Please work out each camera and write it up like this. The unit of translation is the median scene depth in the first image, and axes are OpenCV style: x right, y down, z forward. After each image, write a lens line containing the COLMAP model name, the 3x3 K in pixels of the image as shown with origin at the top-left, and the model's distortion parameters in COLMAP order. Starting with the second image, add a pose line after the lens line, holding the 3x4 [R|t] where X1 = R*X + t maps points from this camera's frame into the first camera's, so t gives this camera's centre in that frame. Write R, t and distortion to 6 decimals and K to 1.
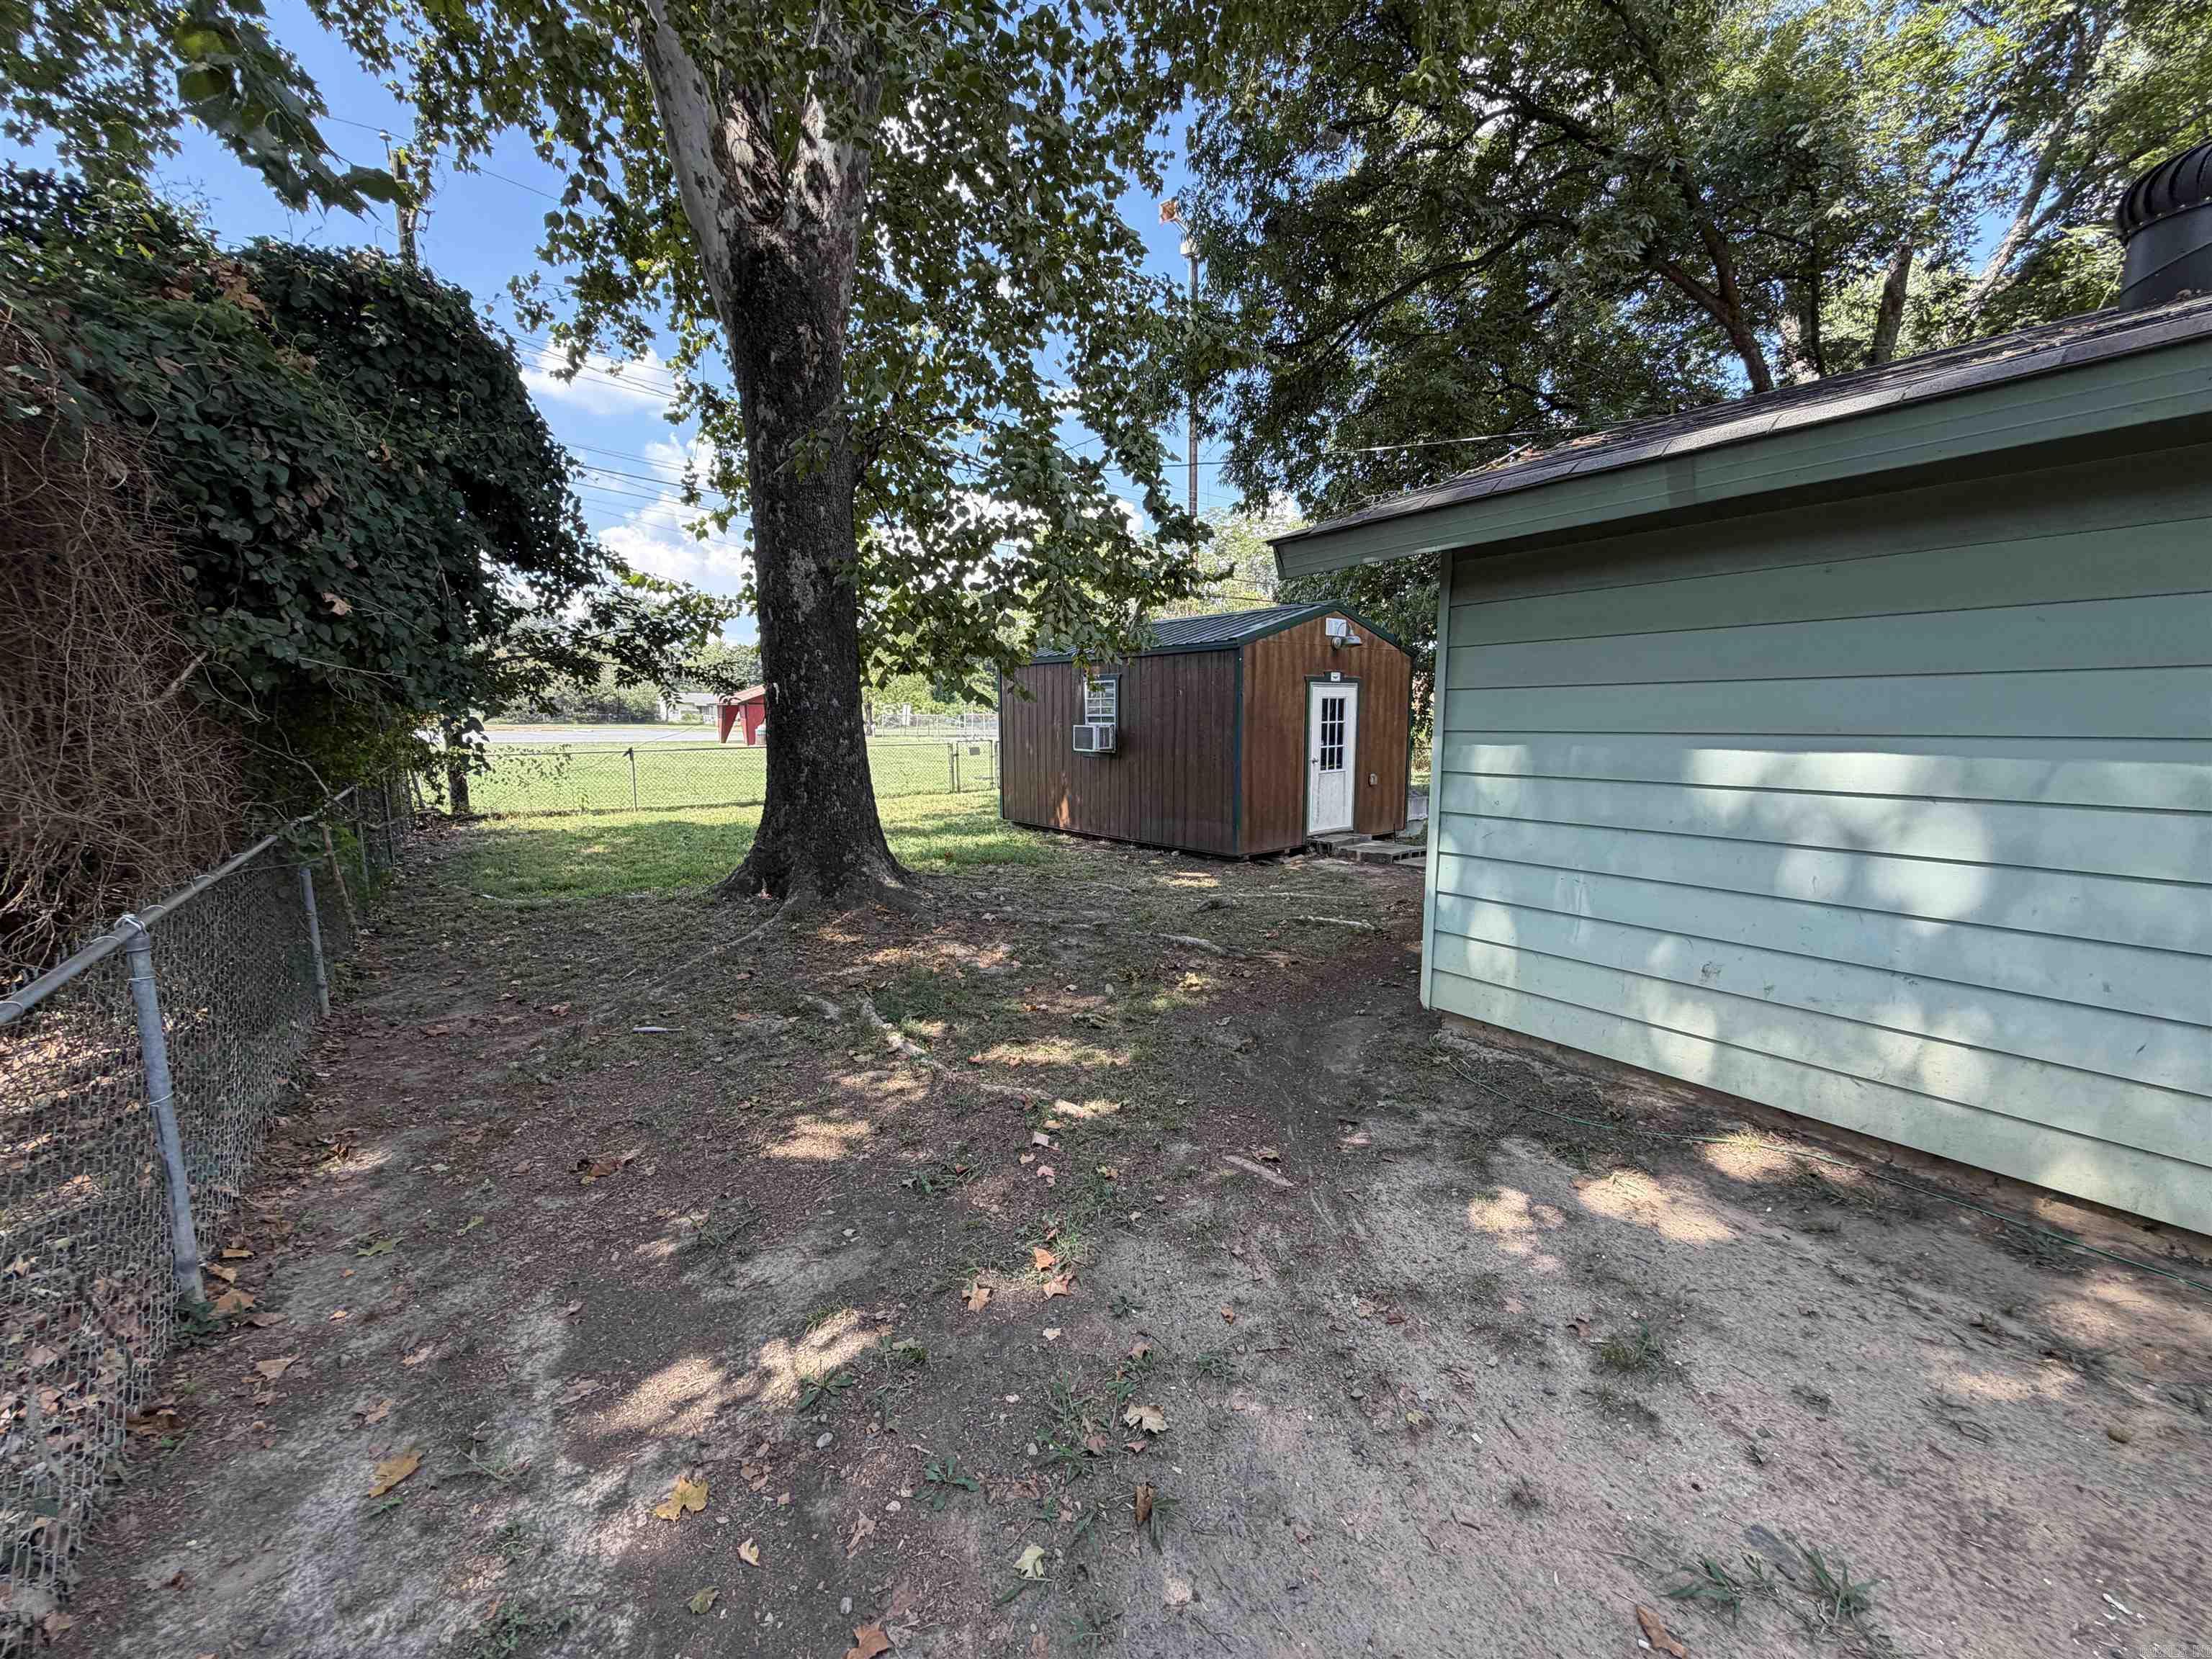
lens RADIAL K [[882.3, 0, 1093.4], [0, 882.3, 834.2], [0, 0, 1]] dist [-0.000895, 0.000727]
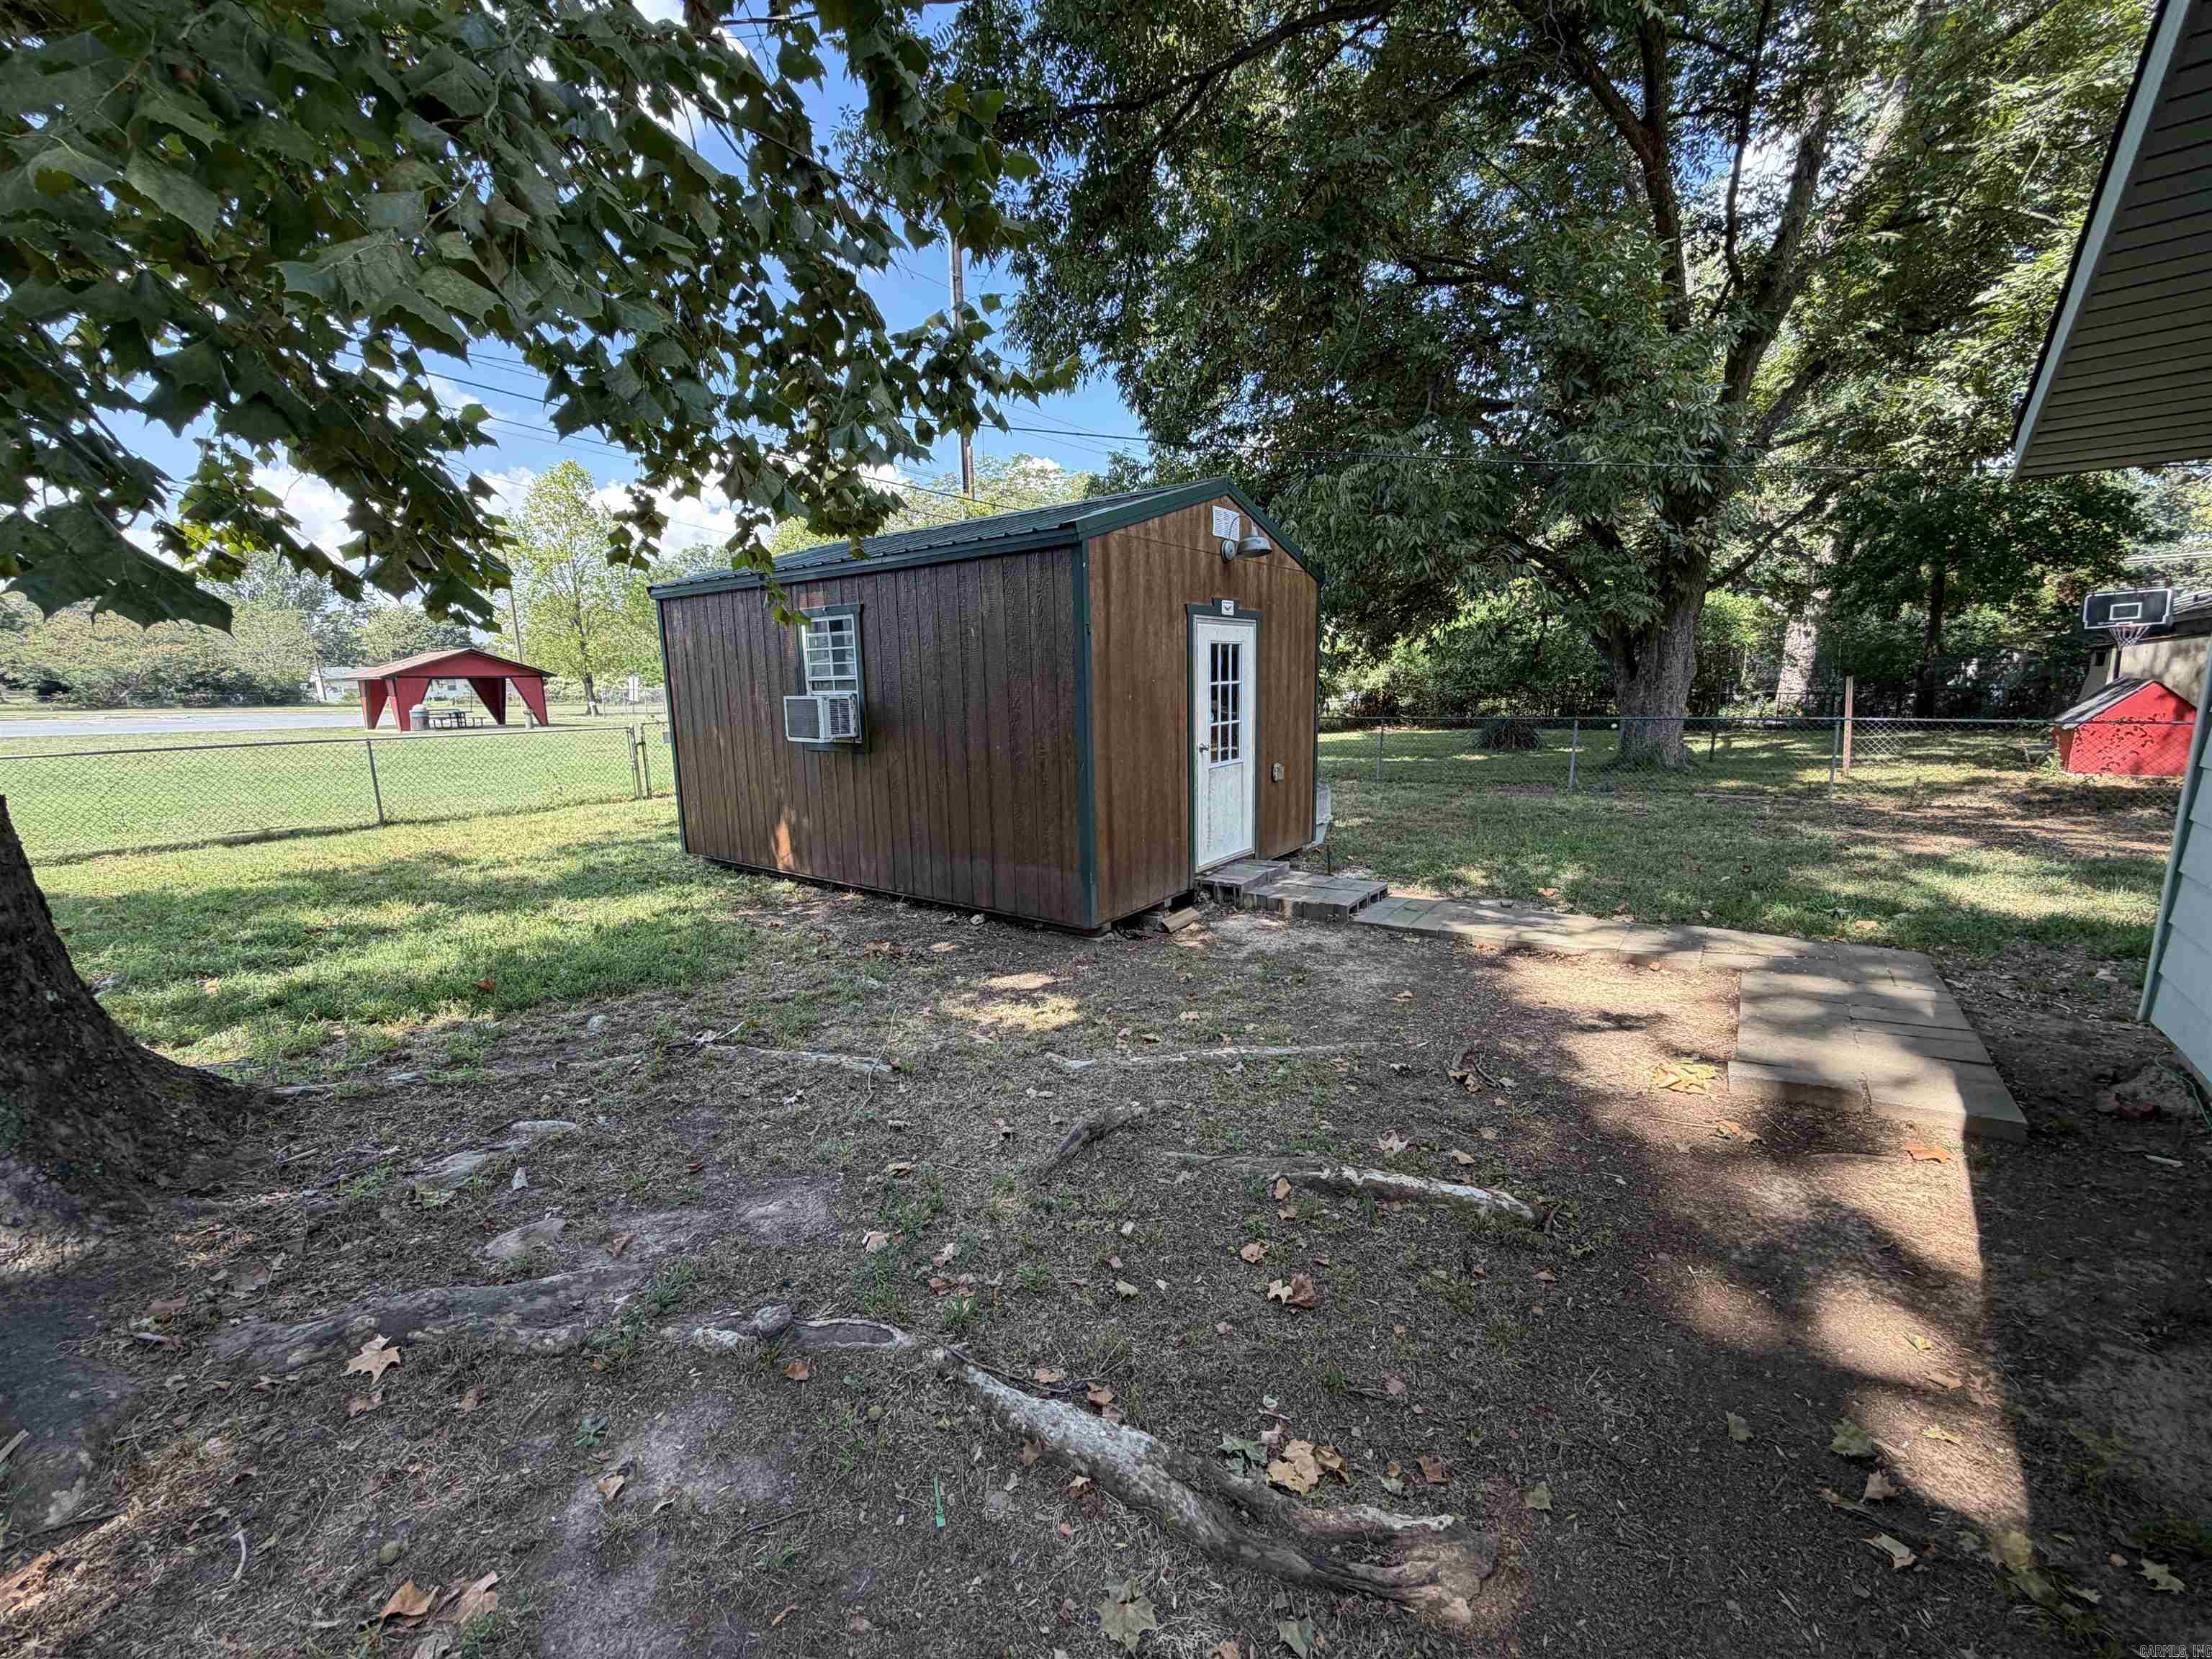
lens RADIAL K [[882.3, 0, 1101.2], [0, 882.3, 834.1], [0, 0, 1]] dist [-0.000895, 0.000727]
pose [[0.968308, -0.057621, 0.243021, 0.035054], [0.049313, 0.997977, 0.040136, -0.052246], [-0.244842, -0.026880, 0.969190, 0.434120]]
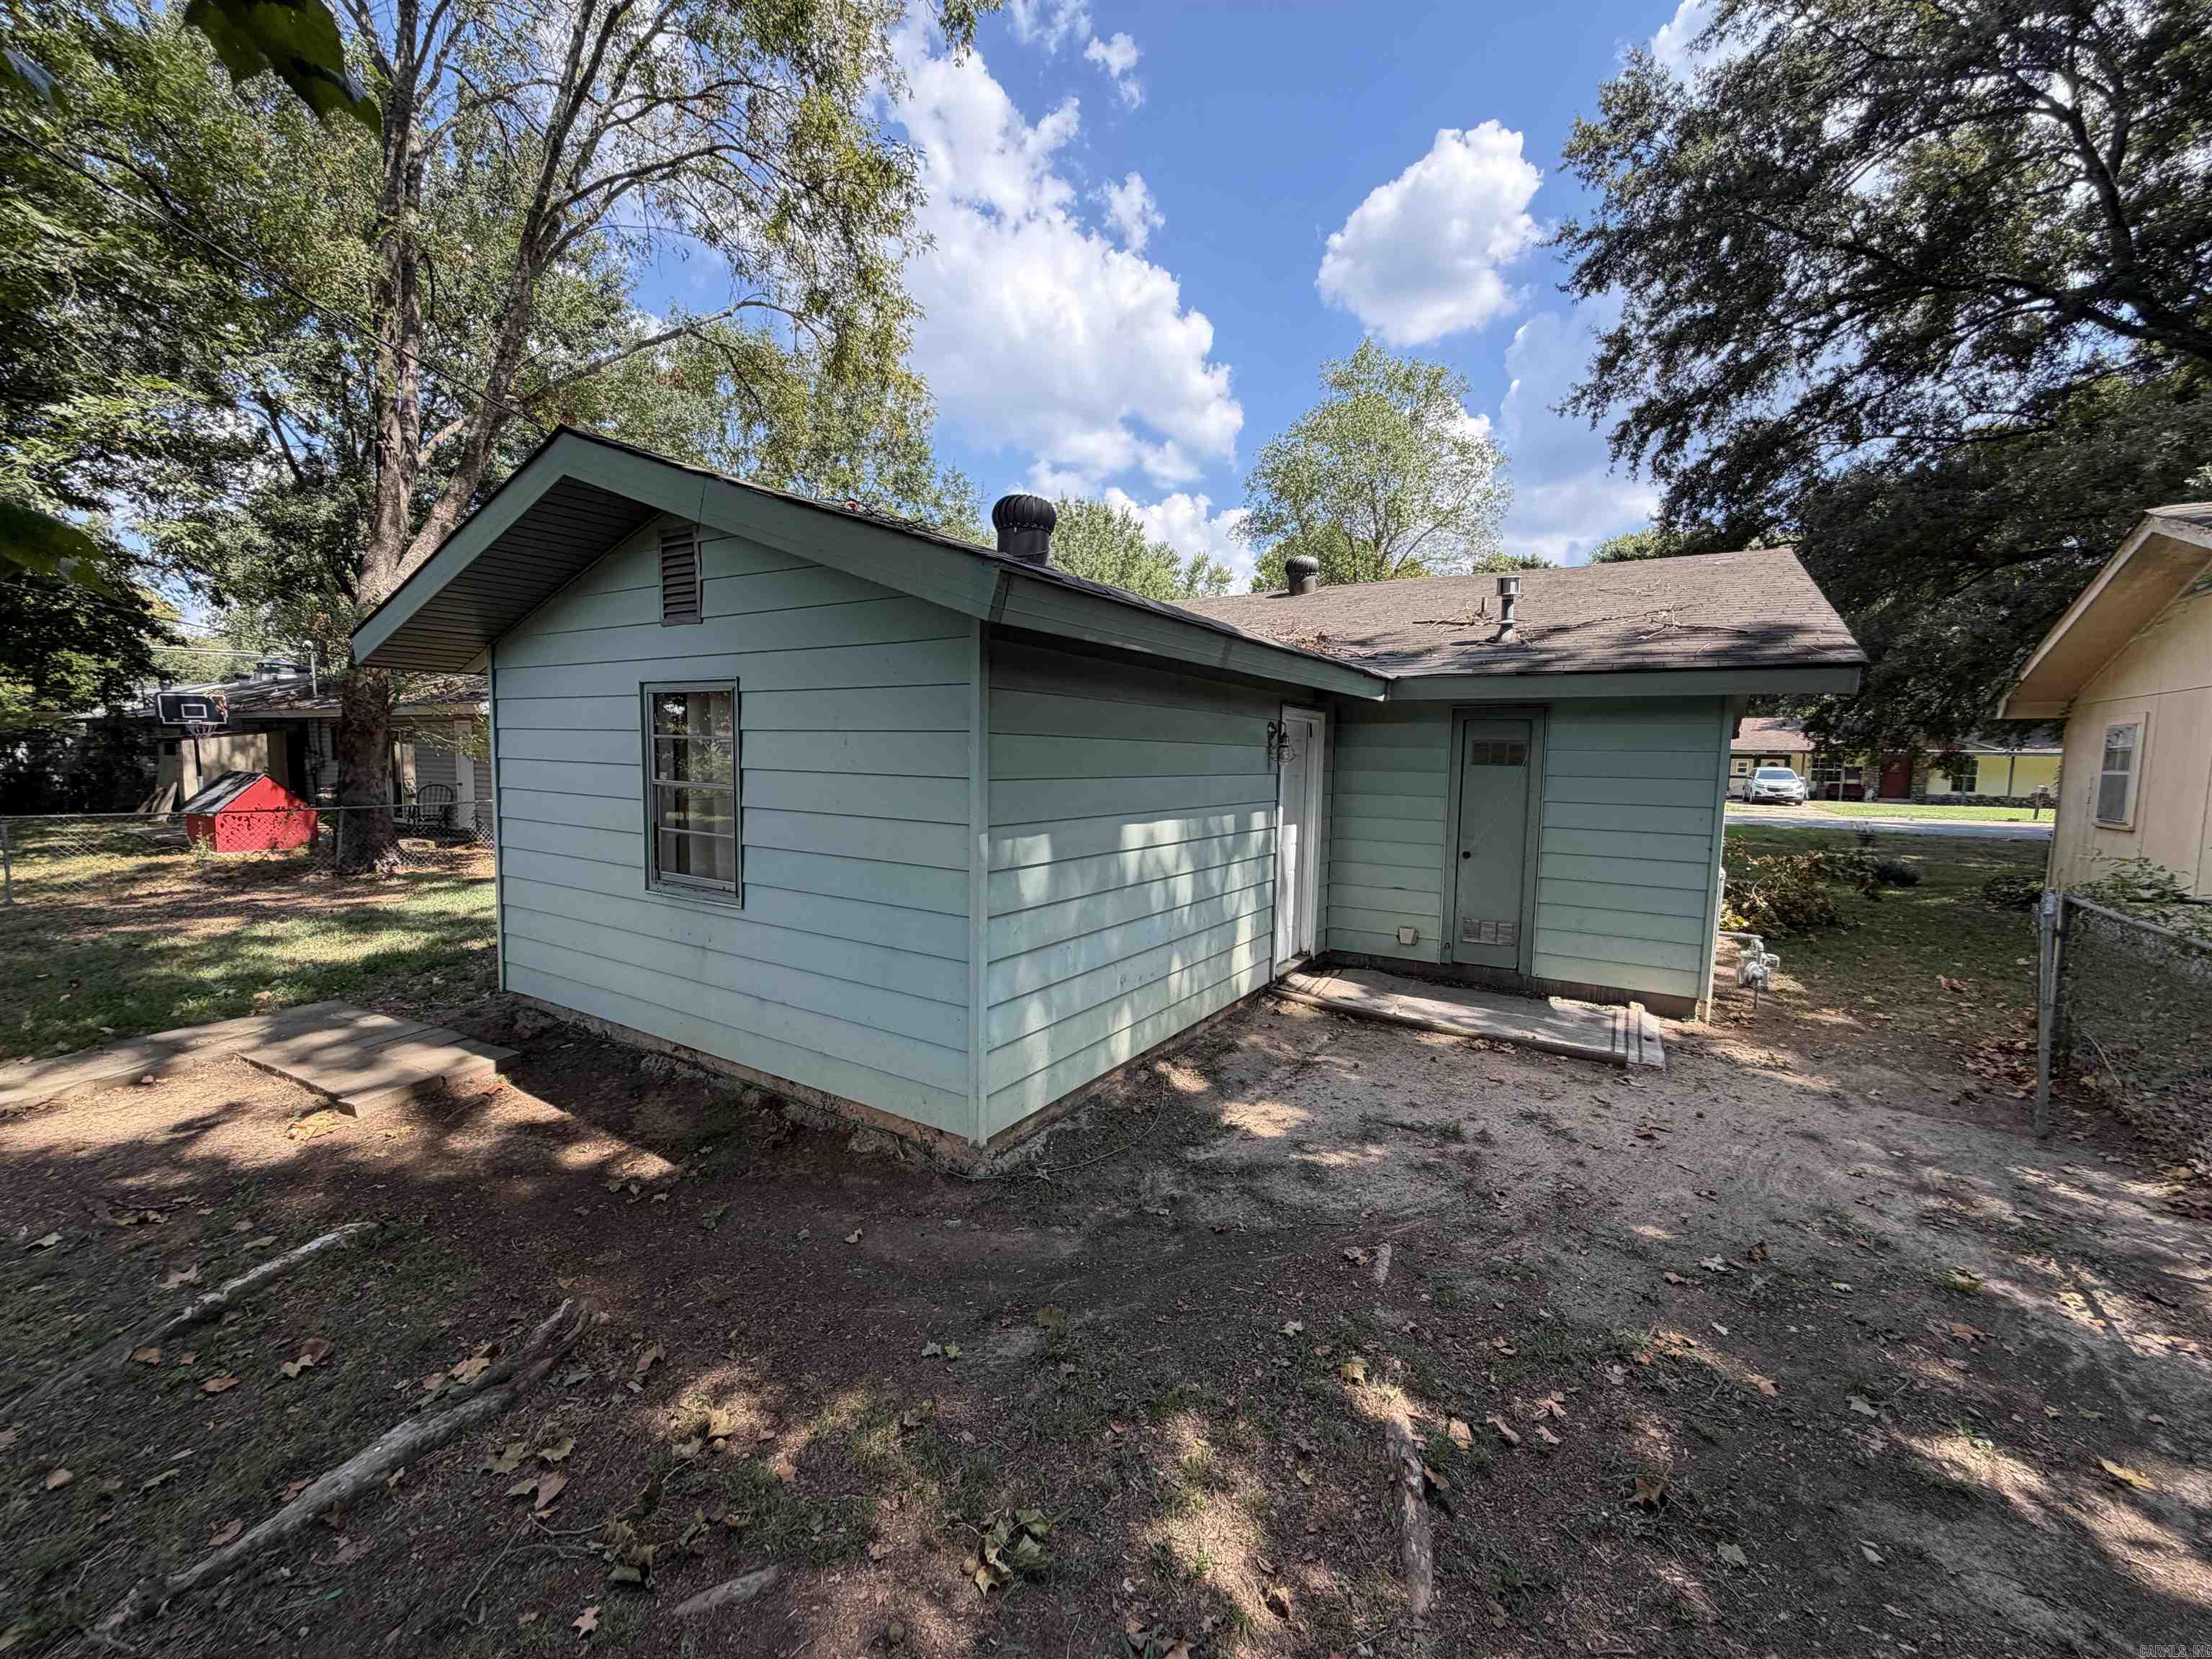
lens RADIAL K [[882.3, 0, 1106.5], [0, 882.3, 825.9], [0, 0, 1]] dist [-0.000895, 0.000727]
pose [[-0.378751, -0.078152, 0.922193, -0.183943], [0.108348, 0.985832, 0.128044, -0.087738], [-0.919135, 0.148414, -0.364918, 0.488643]]
